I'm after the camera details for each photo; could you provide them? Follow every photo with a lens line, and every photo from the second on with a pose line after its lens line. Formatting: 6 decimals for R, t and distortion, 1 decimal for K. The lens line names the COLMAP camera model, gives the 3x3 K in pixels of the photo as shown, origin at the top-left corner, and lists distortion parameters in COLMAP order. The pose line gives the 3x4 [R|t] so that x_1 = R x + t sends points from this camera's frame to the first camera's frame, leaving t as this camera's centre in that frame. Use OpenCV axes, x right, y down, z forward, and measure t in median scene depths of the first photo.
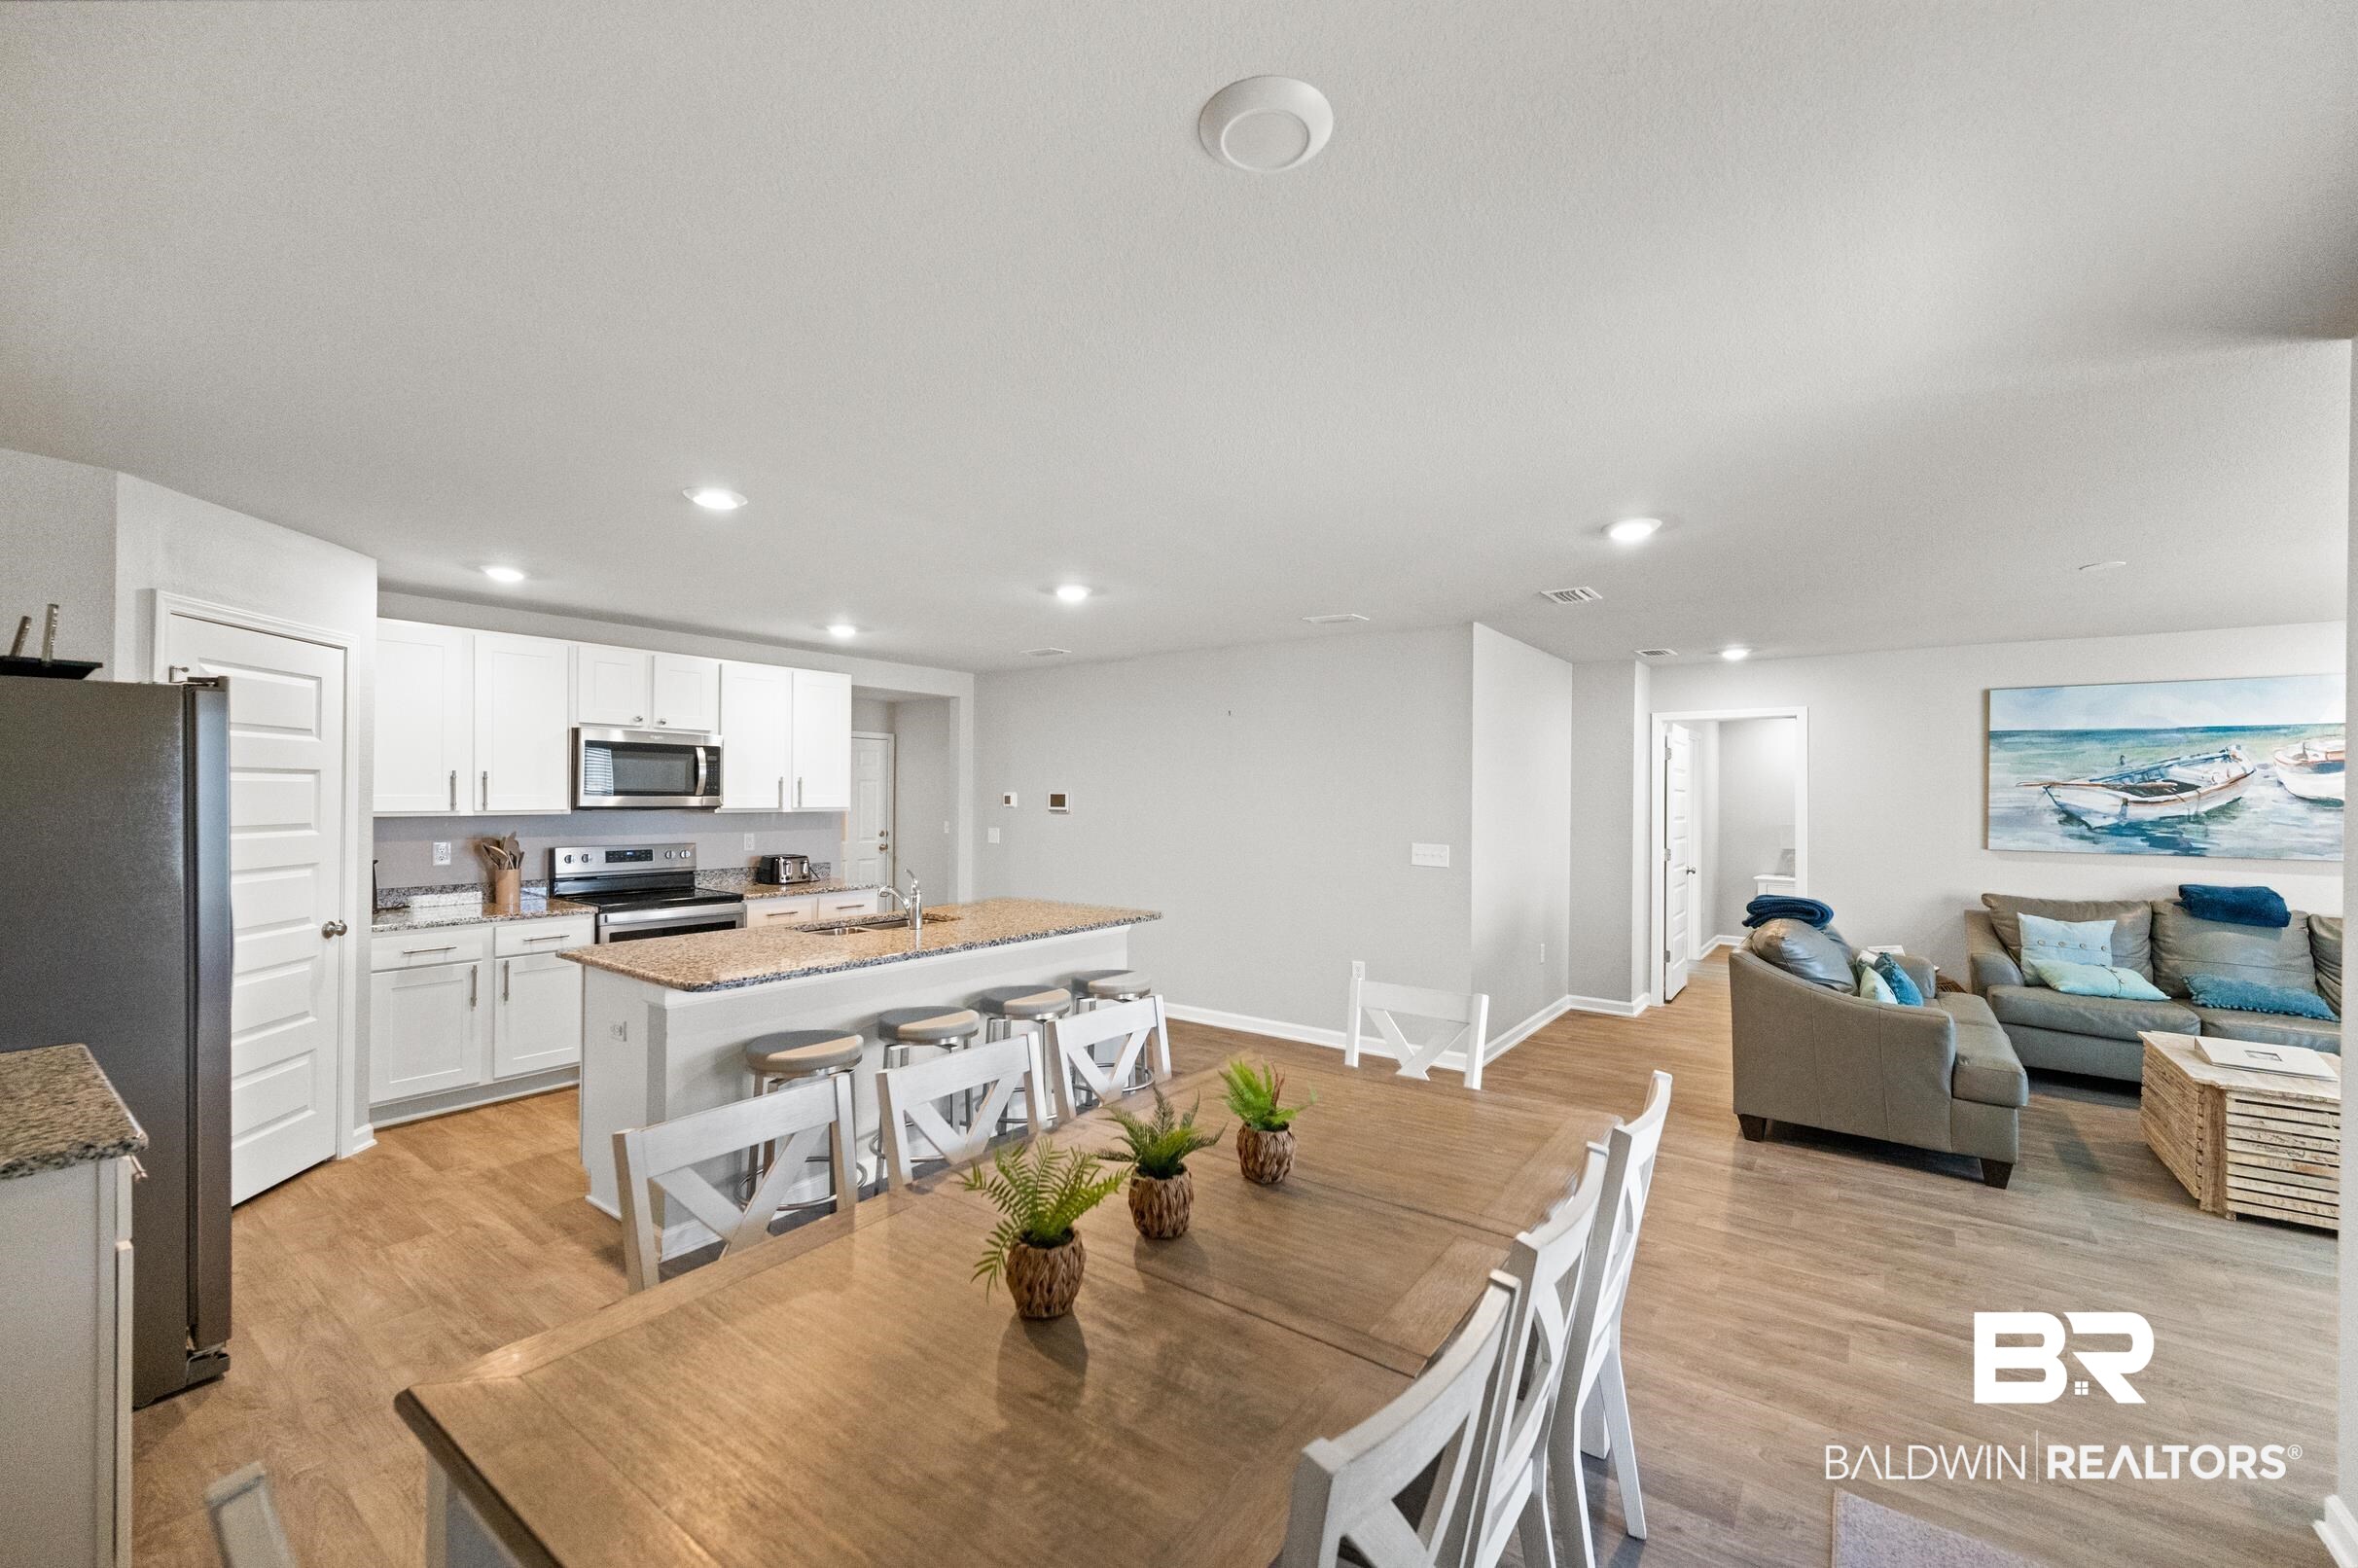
lens RADIAL K [[942.4, 0, 1196.1], [0, 942.4, 781.2], [0, 0, 1]] dist [-0.001626, 0.001616]
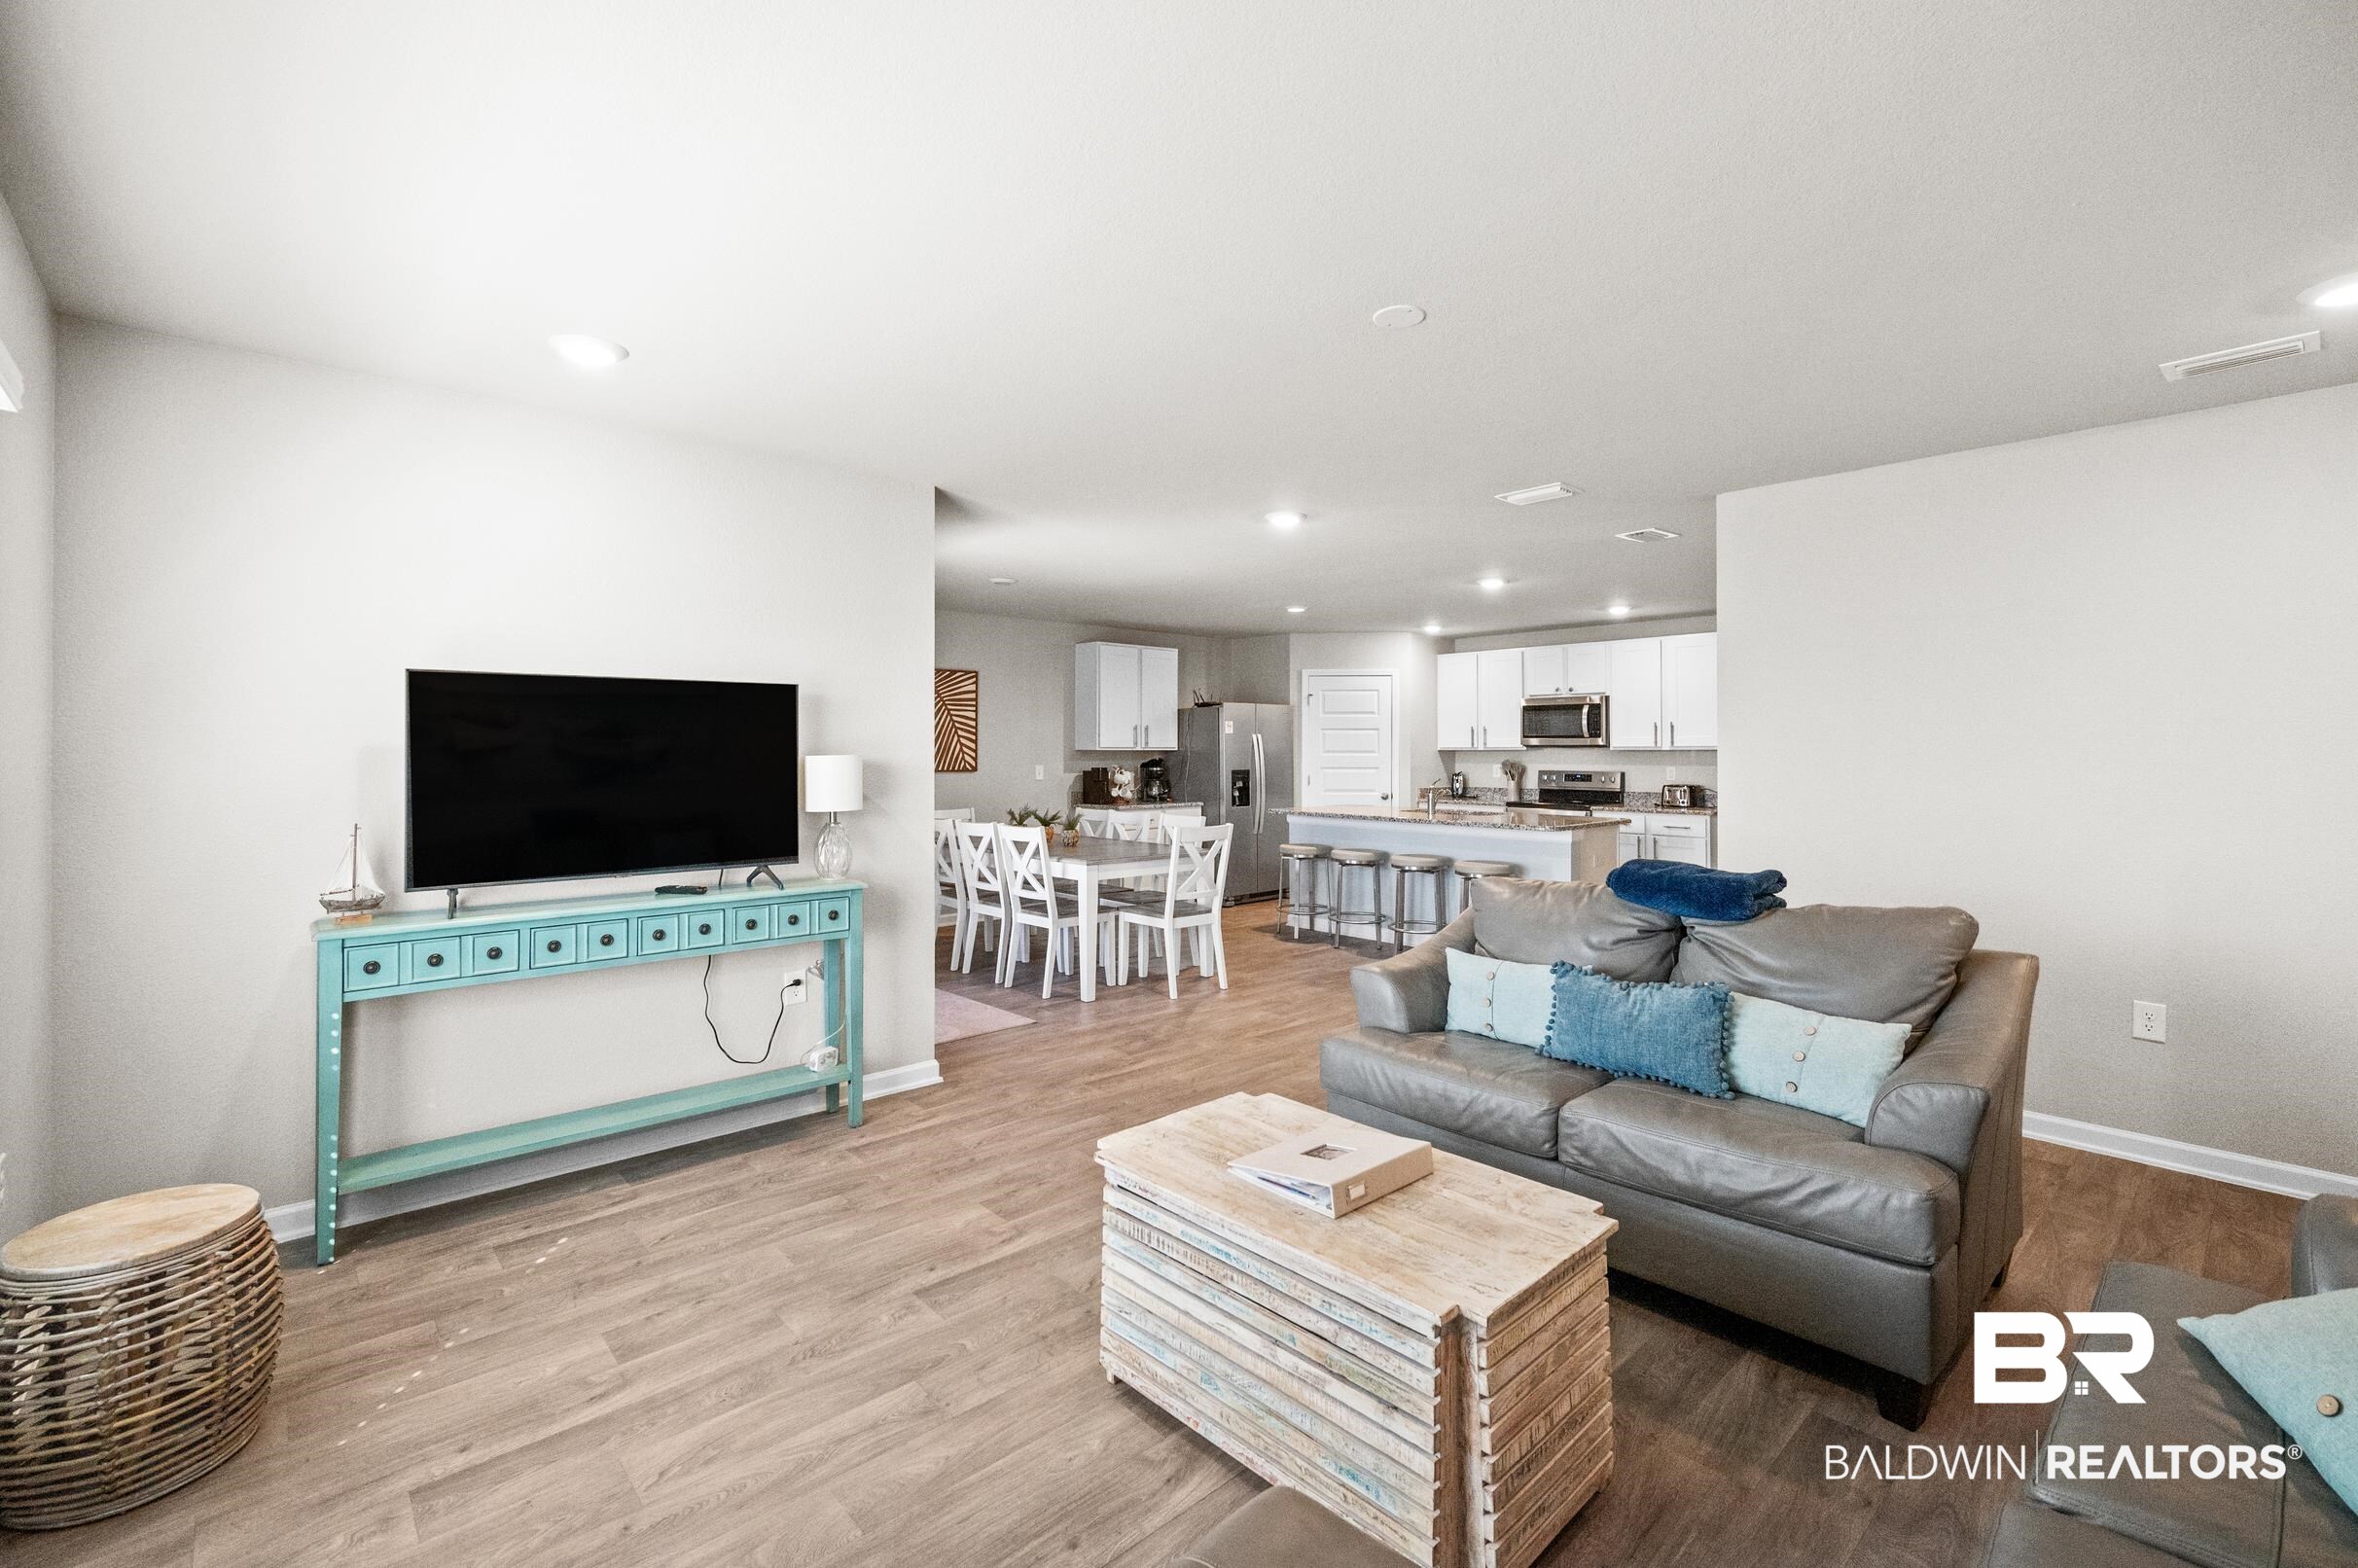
lens RADIAL K [[1024.2, 0, 1189.7], [0, 1024.2, 730.9], [0, 0, 1]] dist [0.022871, -0.000258]
pose [[-0.194191, -0.026830, -0.980597, 1.188607], [0.012870, 0.999470, -0.029895, 0.045733], [0.980879, -0.018425, -0.193743, 0.717791]]
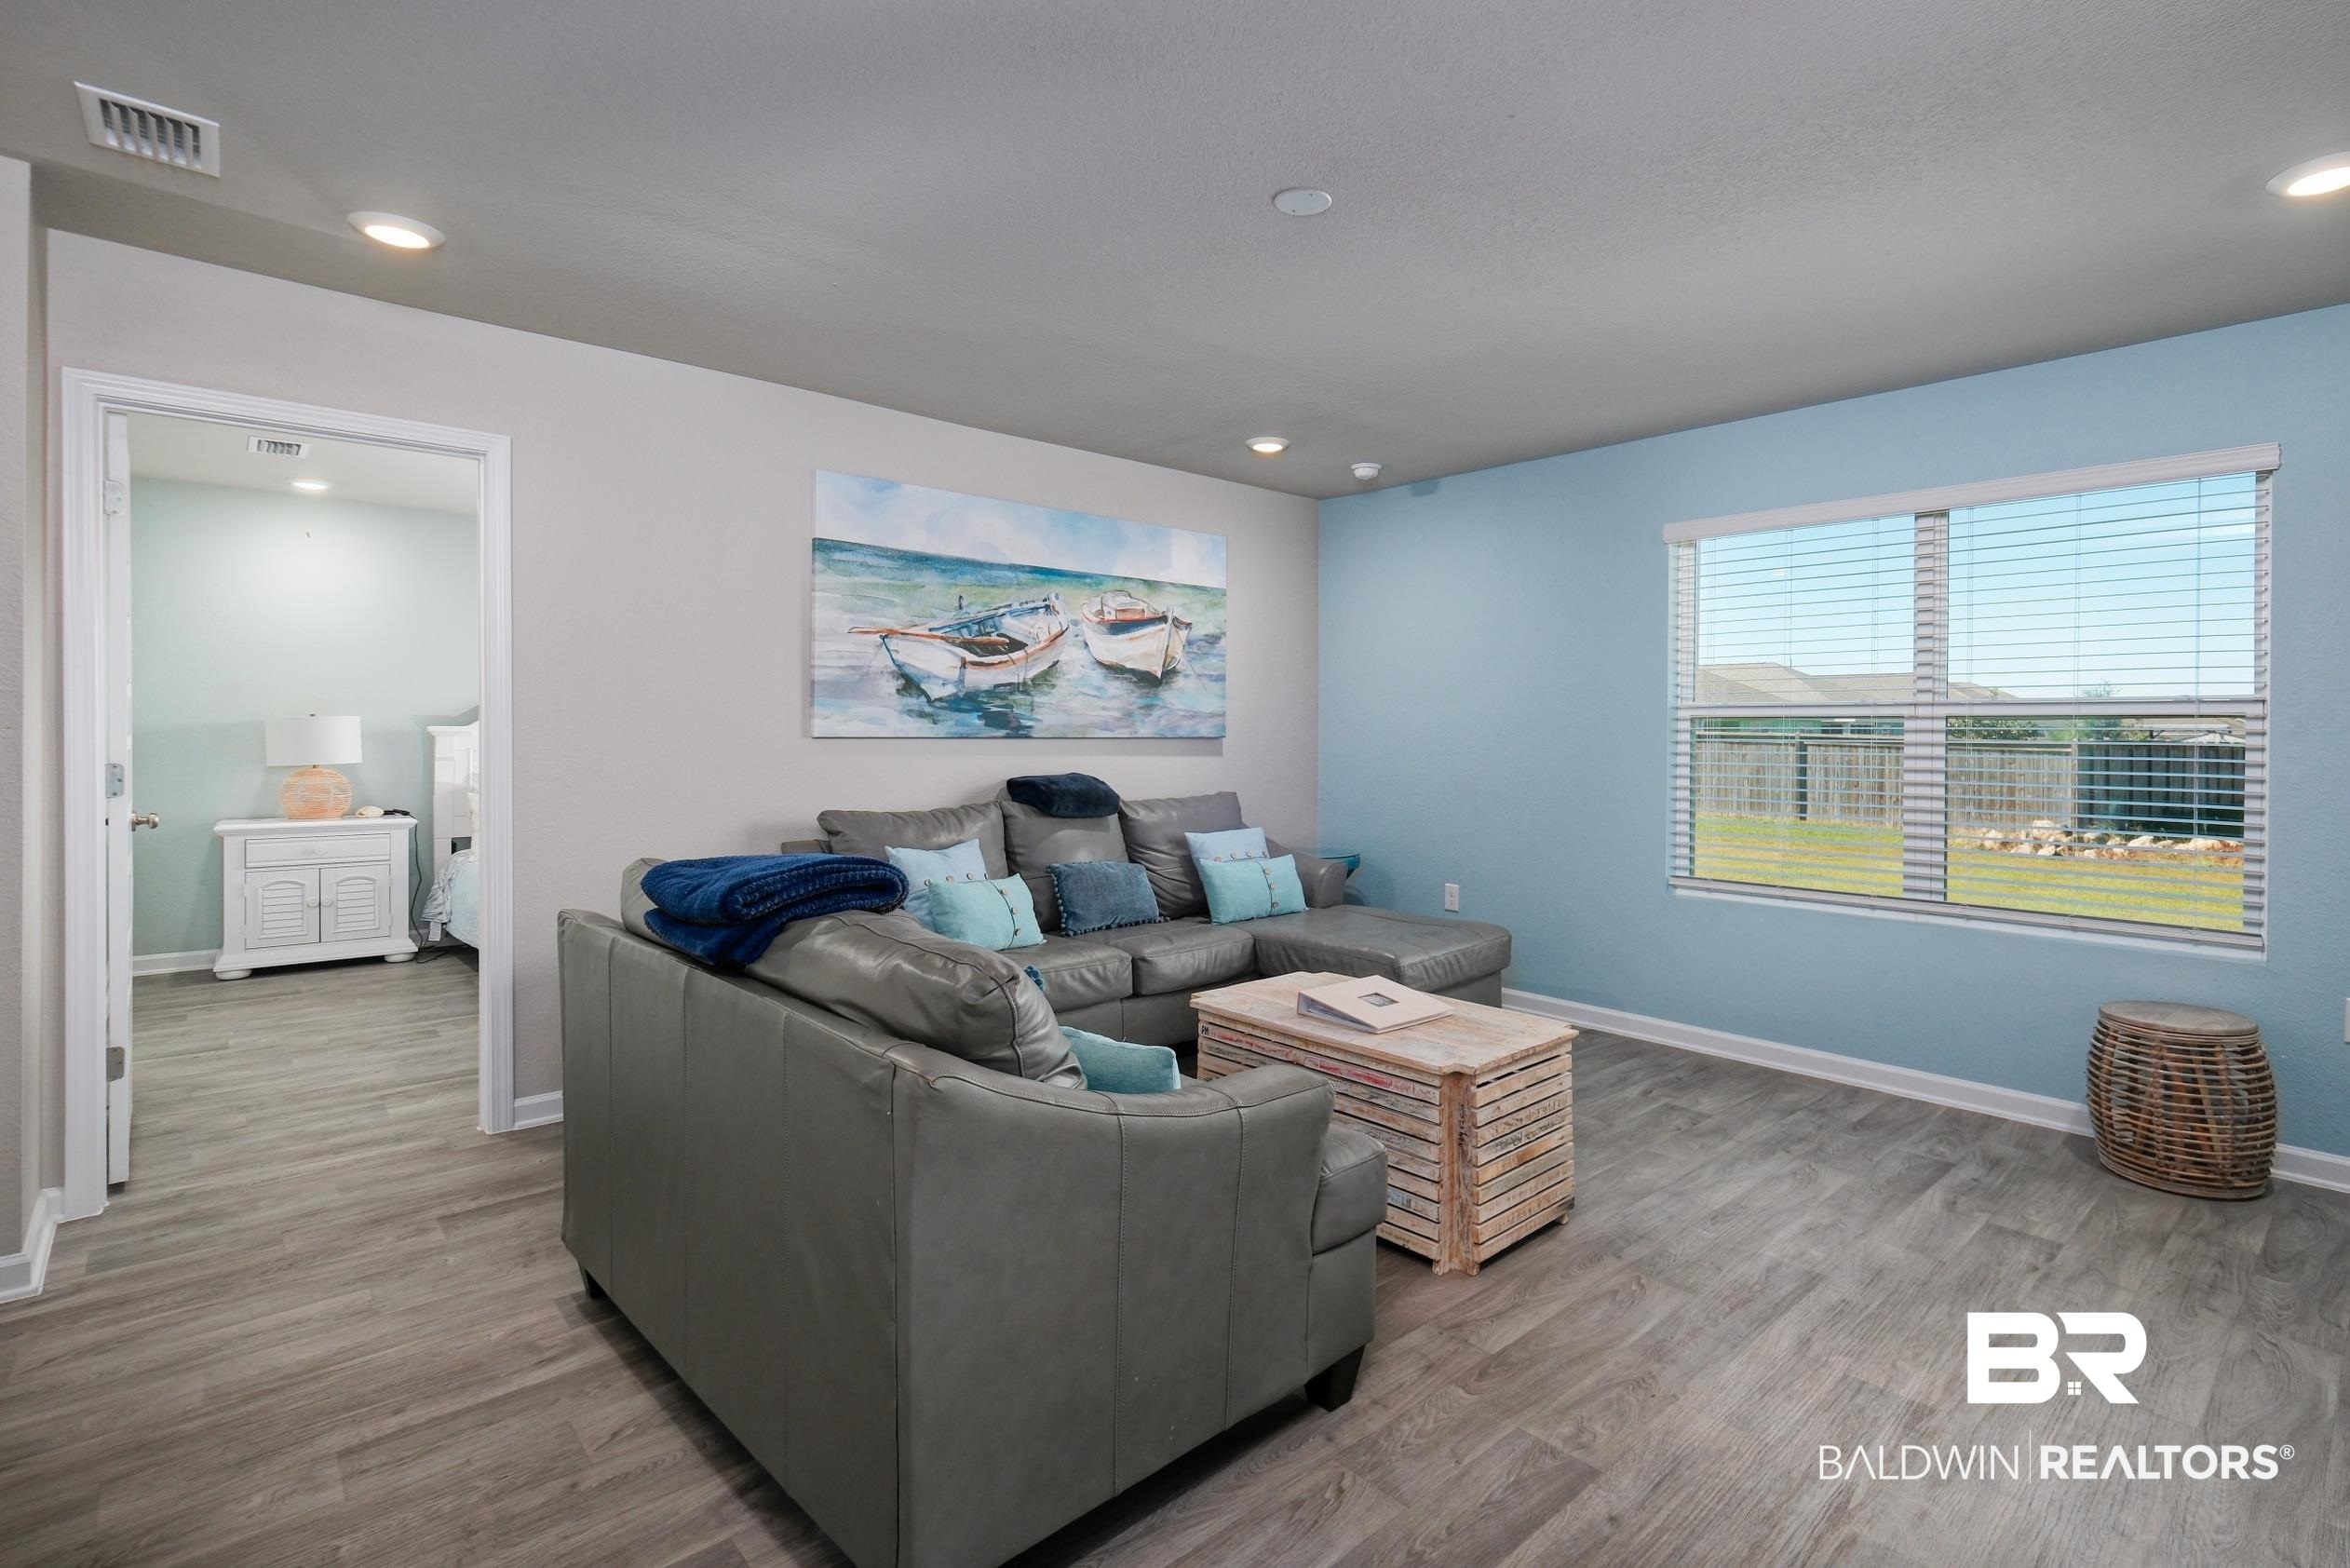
lens RADIAL K [[1120.8, 0, 1229.6], [0, 1120.8, 739.2], [0, 0, 1]] dist [-0.004821, 0.001909]
pose [[0.185815, -0.013531, 0.982492, 0.210805], [-0.018028, 0.999690, 0.017177, 0.061608], [-0.982419, -0.020904, 0.185513, 0.661806]]
